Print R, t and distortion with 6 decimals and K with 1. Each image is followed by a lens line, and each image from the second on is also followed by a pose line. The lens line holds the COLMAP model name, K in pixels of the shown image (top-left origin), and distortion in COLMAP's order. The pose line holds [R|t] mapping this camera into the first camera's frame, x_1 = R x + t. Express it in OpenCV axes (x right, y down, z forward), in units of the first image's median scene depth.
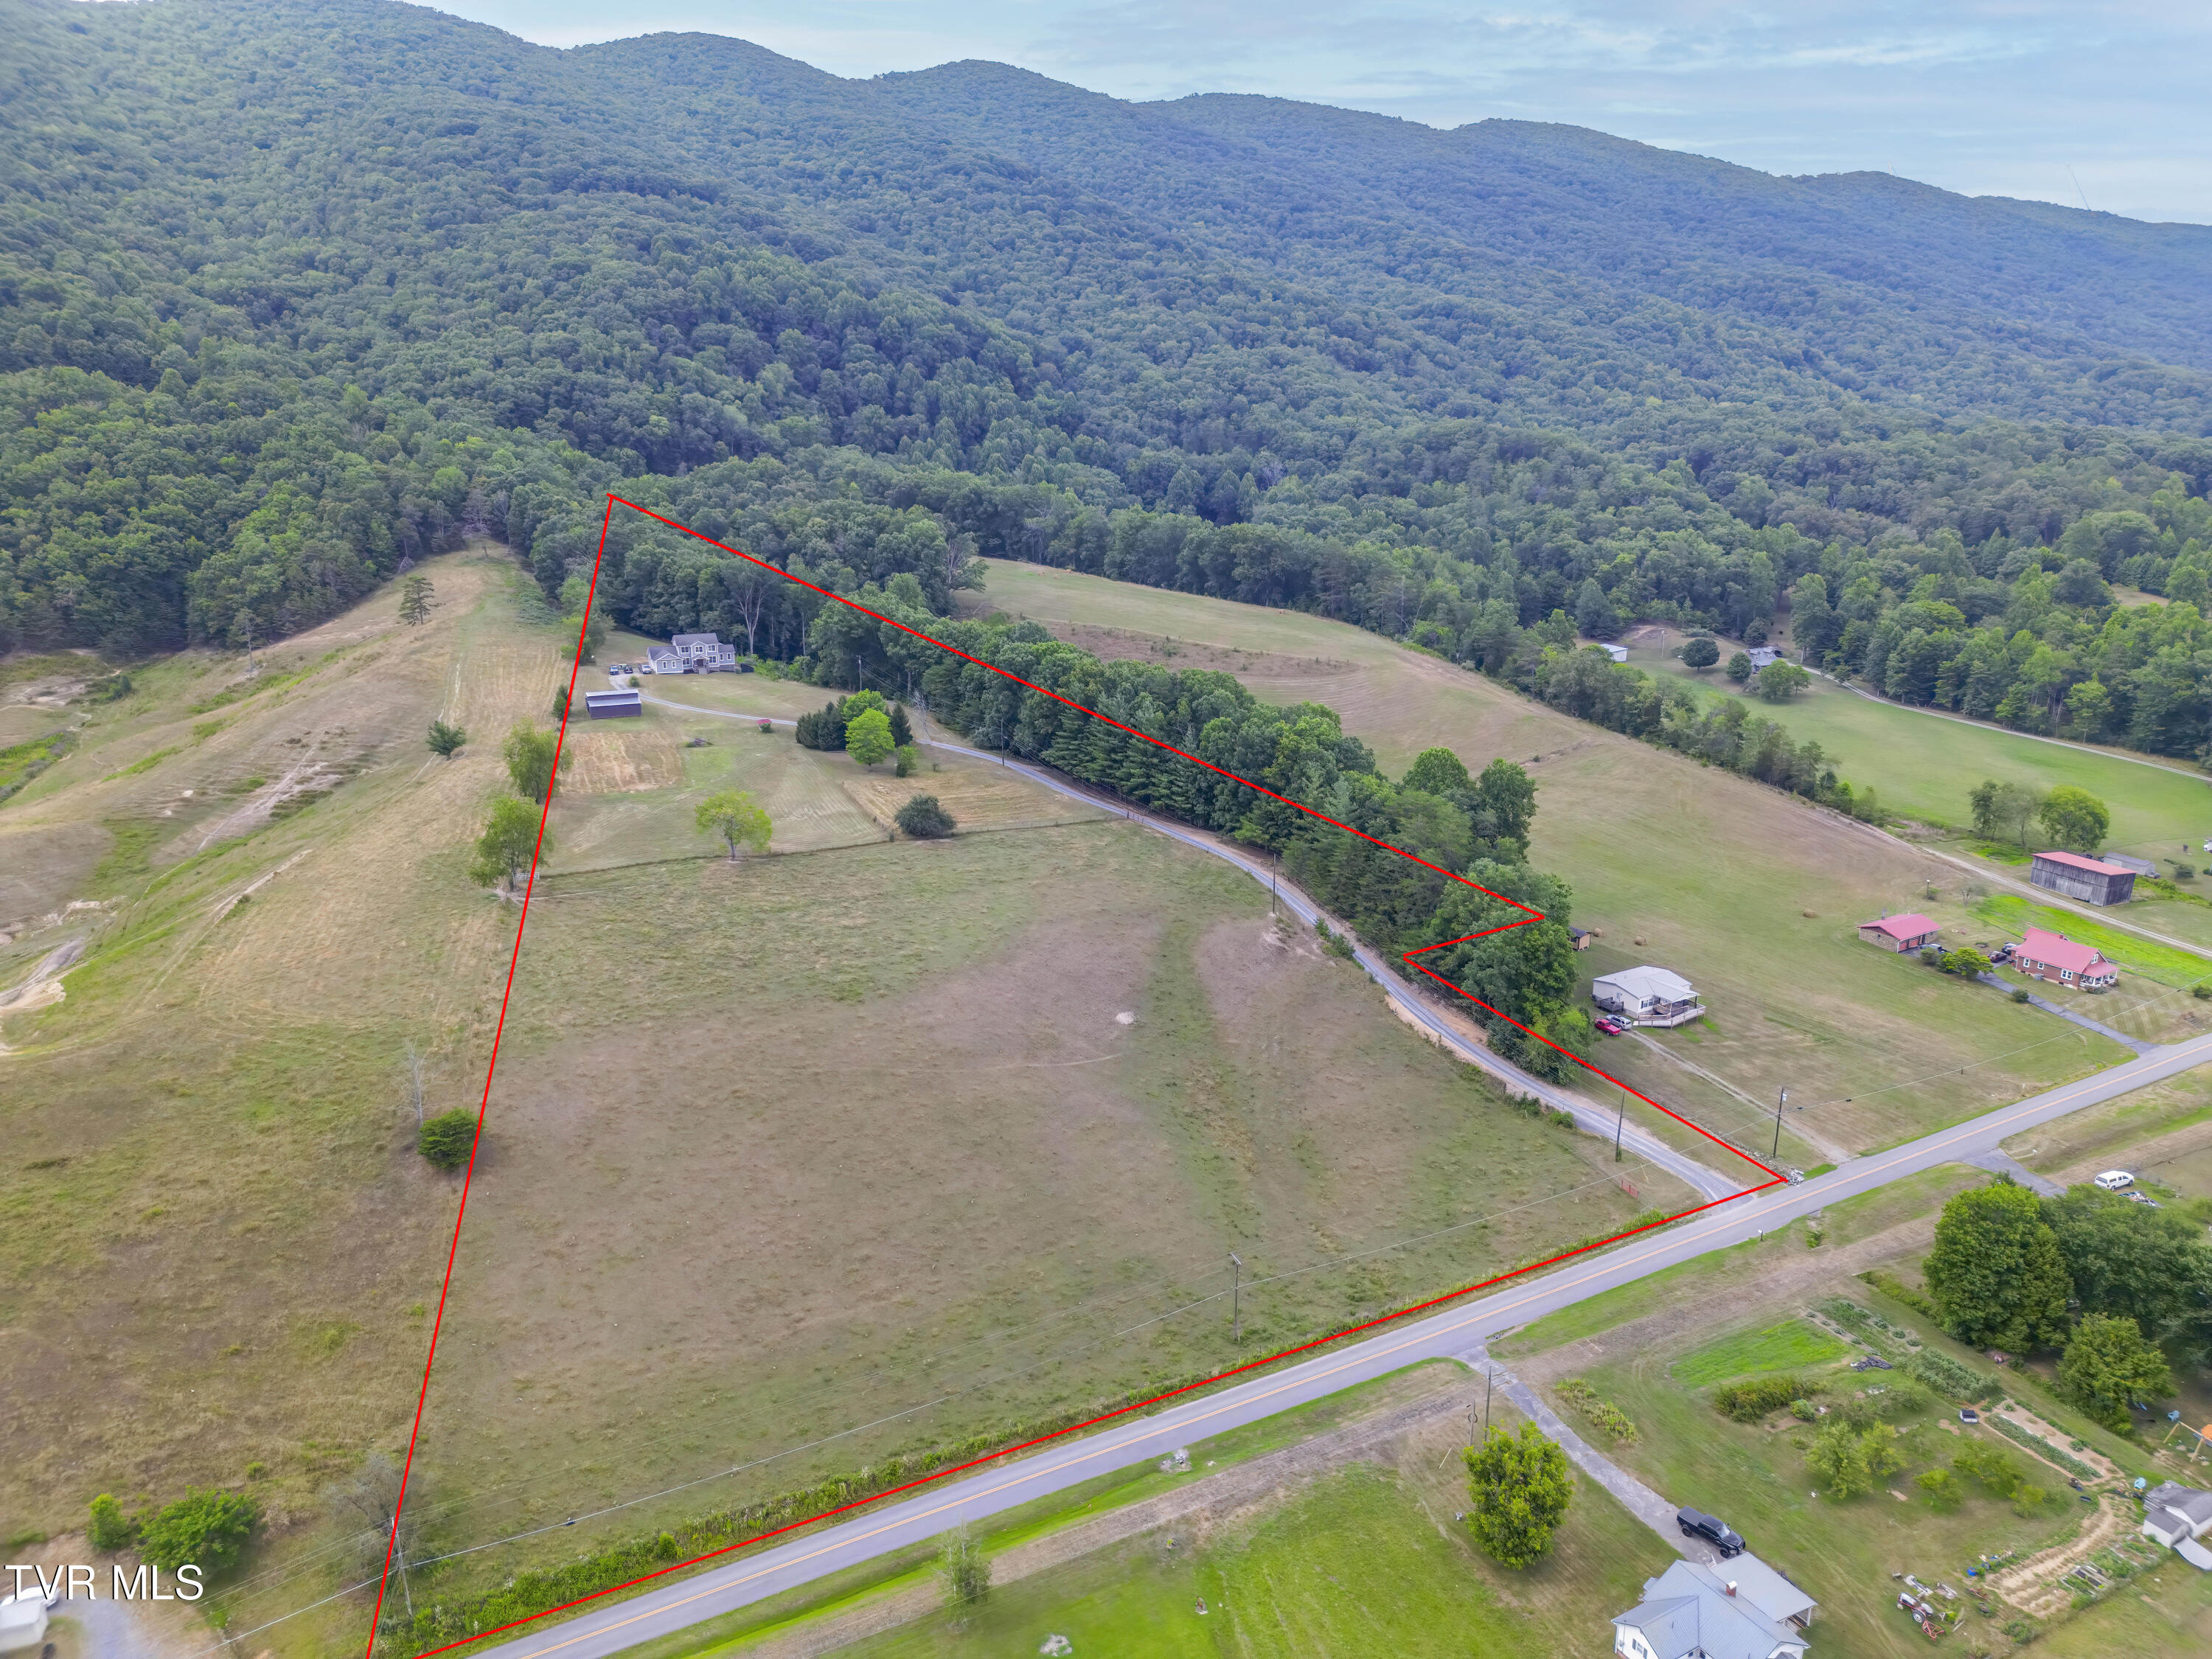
lens RADIAL K [[1549.5, 0, 1114.5], [0, 1549.5, 829.1], [0, 0, 1]] dist [0.058480, -0.047850]
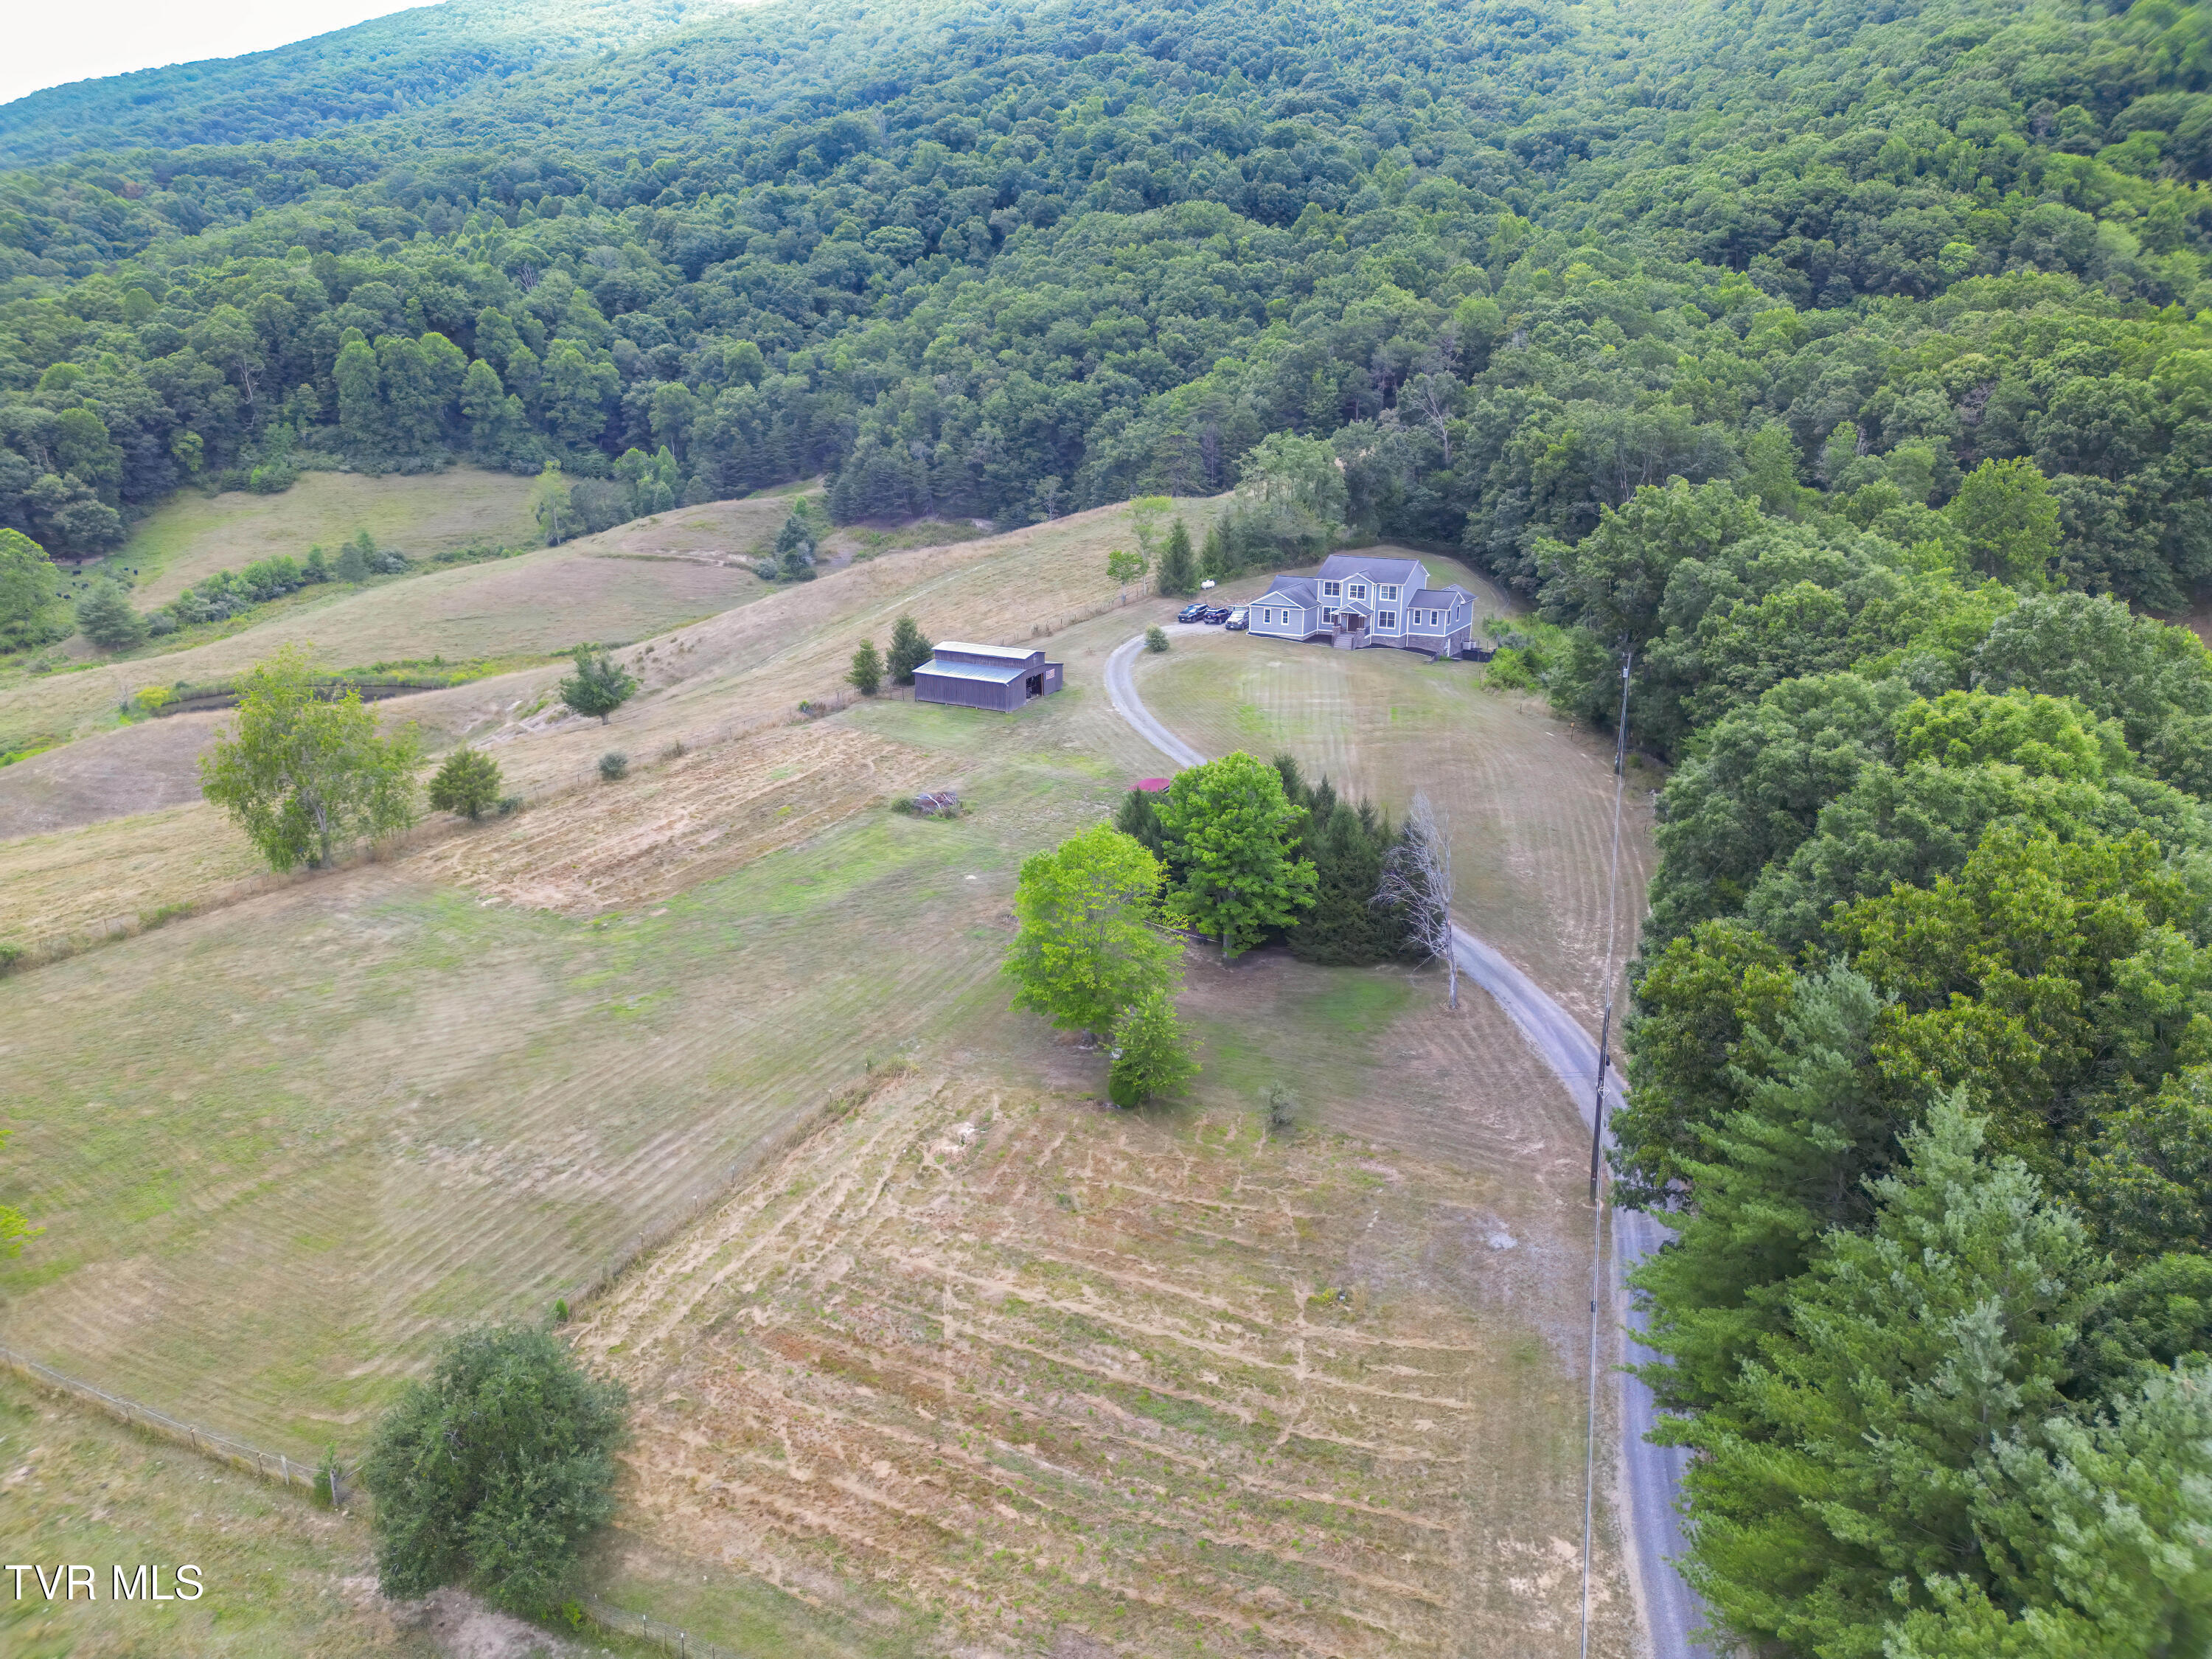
lens RADIAL K [[1549.5, 0, 1114.5], [0, 1549.5, 829.1], [0, 0, 1]] dist [0.058480, -0.047850]
pose [[0.603480, 0.233822, -0.762325, 0.053113], [-0.218158, 0.967978, 0.124199, -0.123467], [0.766955, 0.091356, 0.635165, 0.927320]]
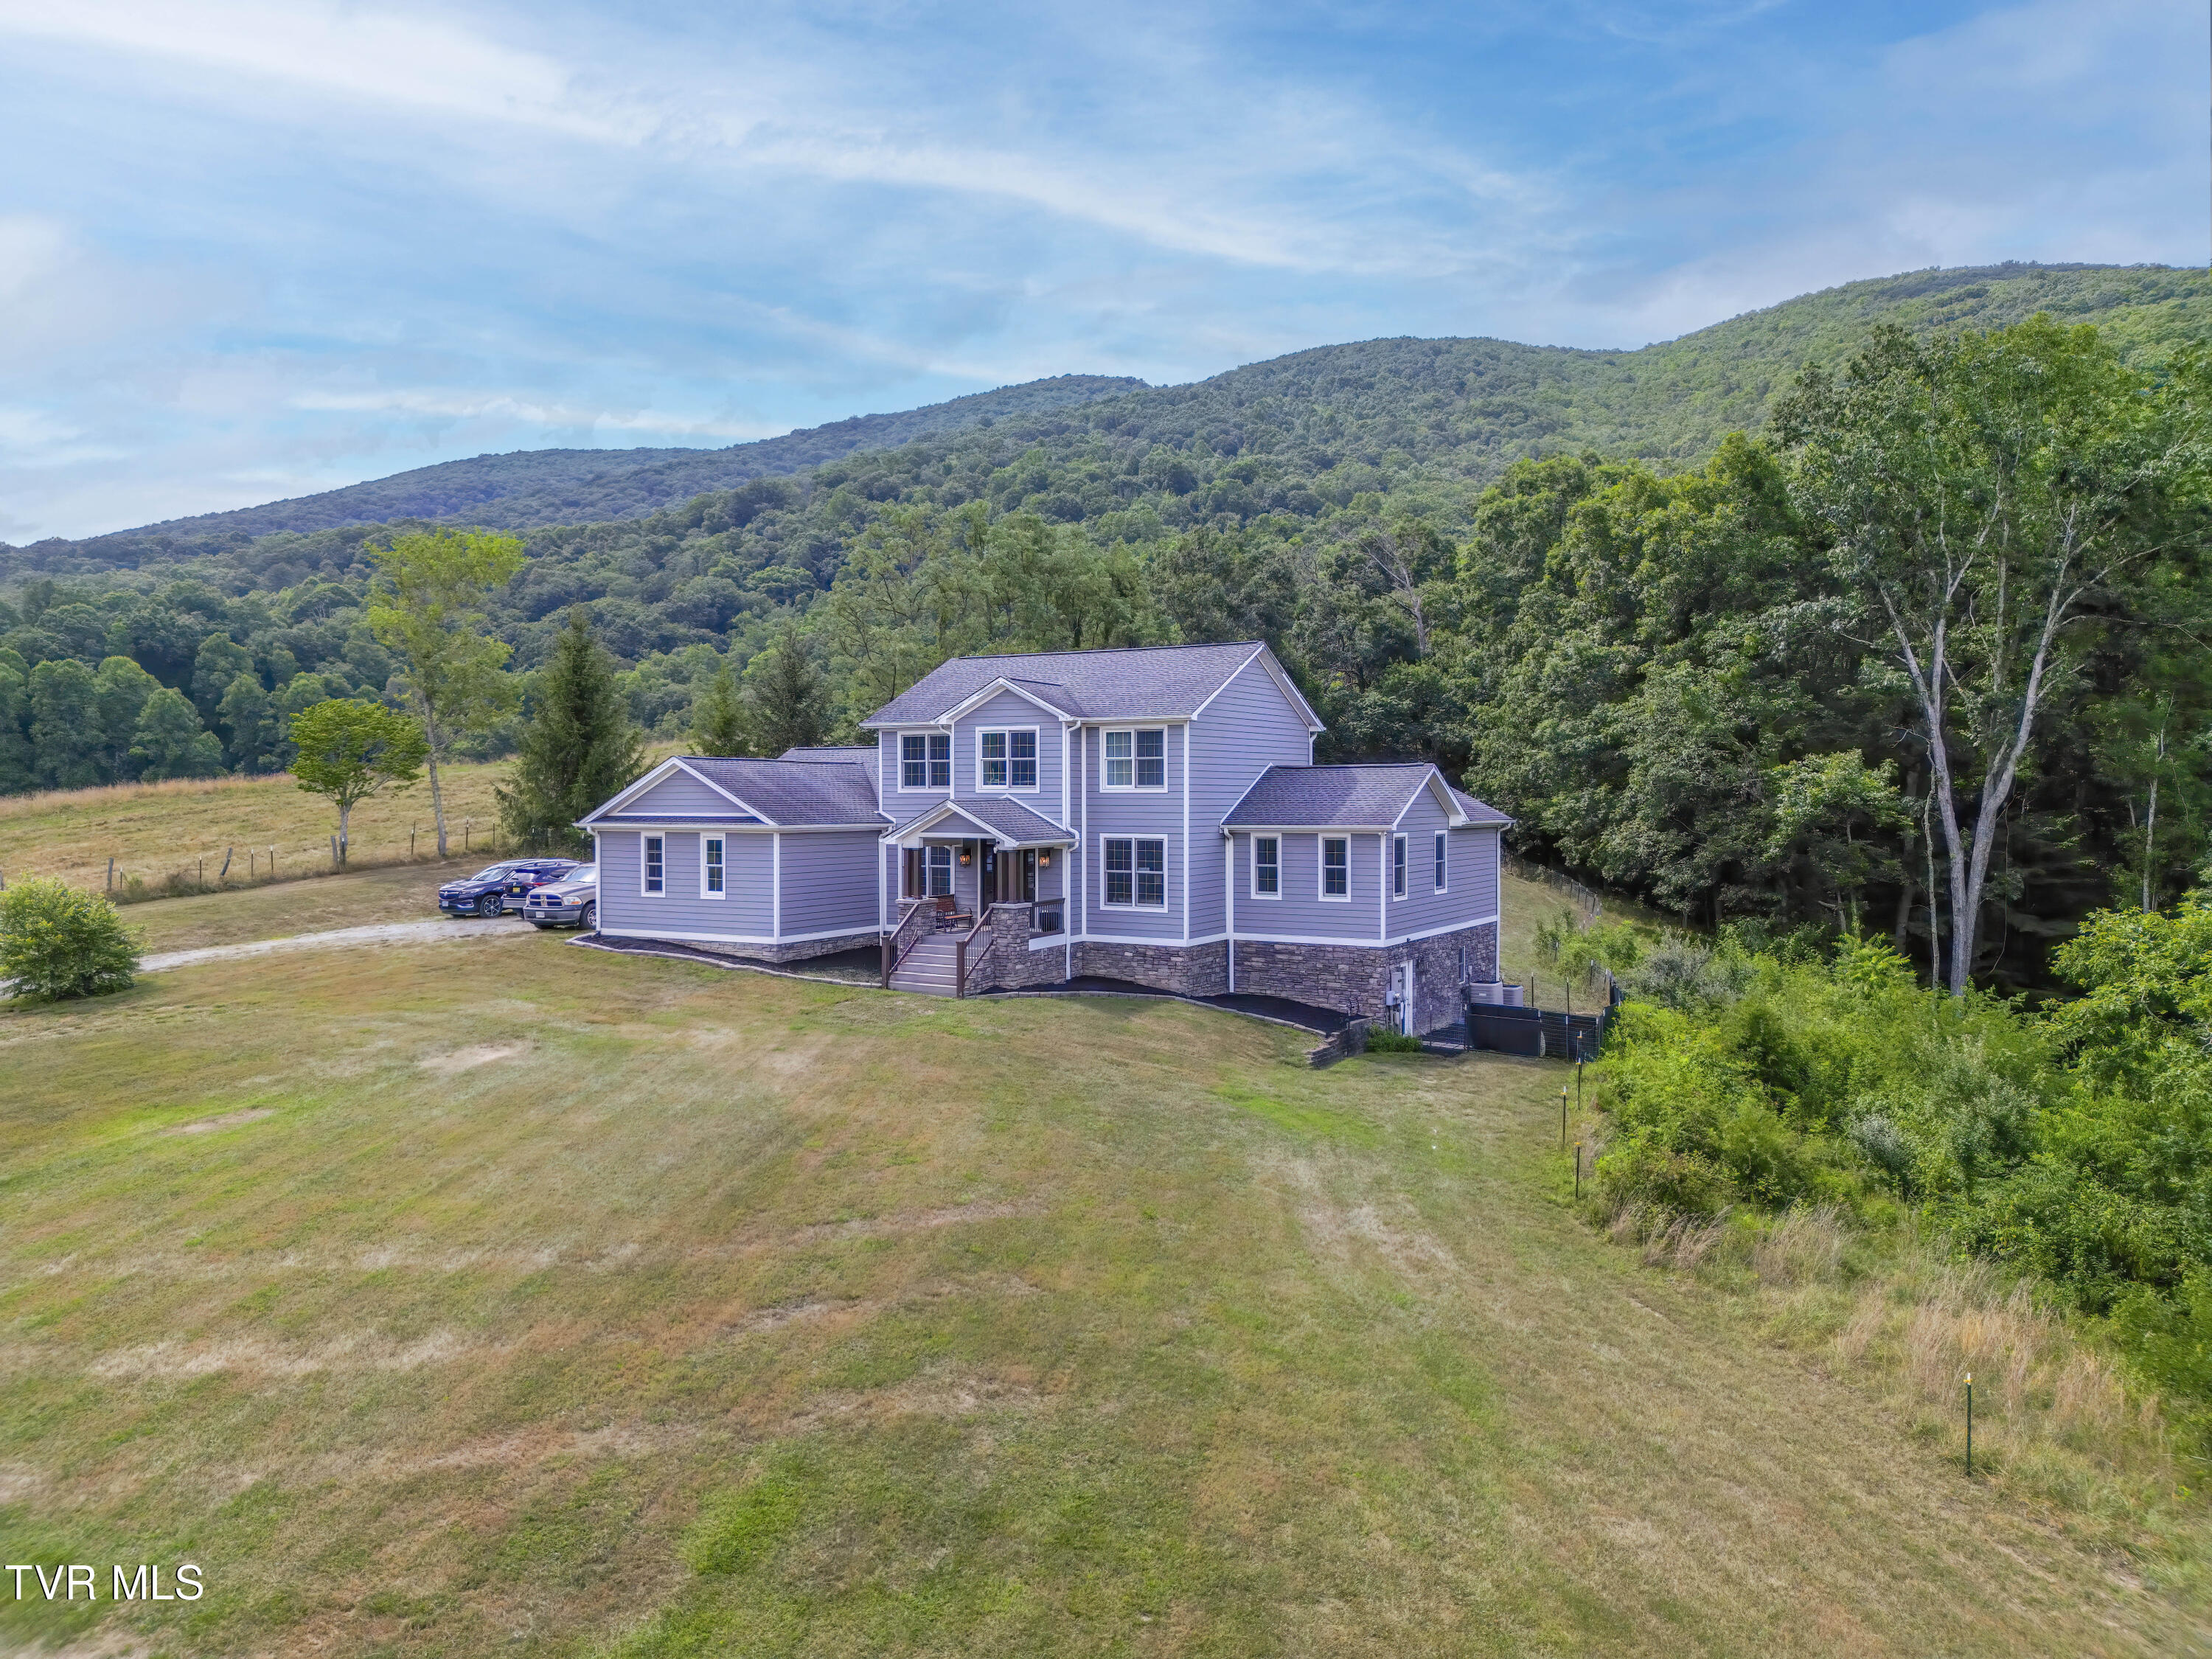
lens RADIAL K [[1542.9, 0, 1115.2], [0, 1542.9, 833.7], [0, 0, 1]] dist [0.085832, -0.095555]
pose [[0.590525, 0.021793, -0.806725, -0.245674], [-0.219760, 0.966201, -0.134764, -0.134415], [0.776522, 0.256868, 0.575355, 1.295897]]
